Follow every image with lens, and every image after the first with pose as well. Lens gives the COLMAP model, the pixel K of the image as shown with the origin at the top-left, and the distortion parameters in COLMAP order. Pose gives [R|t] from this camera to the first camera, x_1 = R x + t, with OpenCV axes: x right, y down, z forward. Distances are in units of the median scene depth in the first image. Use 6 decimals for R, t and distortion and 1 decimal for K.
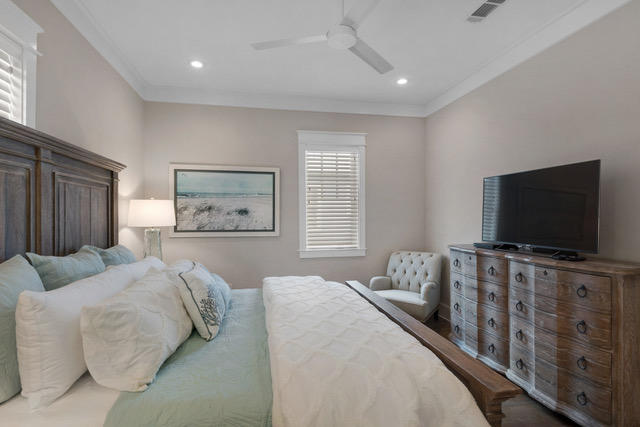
lens RADIAL K [[325.4, 0, 320.0], [0, 325.4, 213.5], [0, 0, 1]] dist [-0.000021, -0.000067]
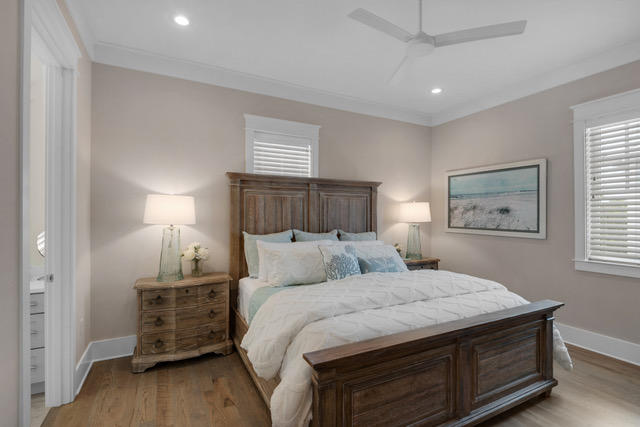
lens RADIAL K [[299.4, 0, 320.0], [0, 299.4, 213.5], [0, 0, 1]] dist [0.000221, 0.000078]
pose [[0.263819, 0.002023, -0.964570, 0.487824], [0.006087, 0.999974, 0.003762, -0.003418], [0.964553, -0.006864, 0.263800, 0.235967]]
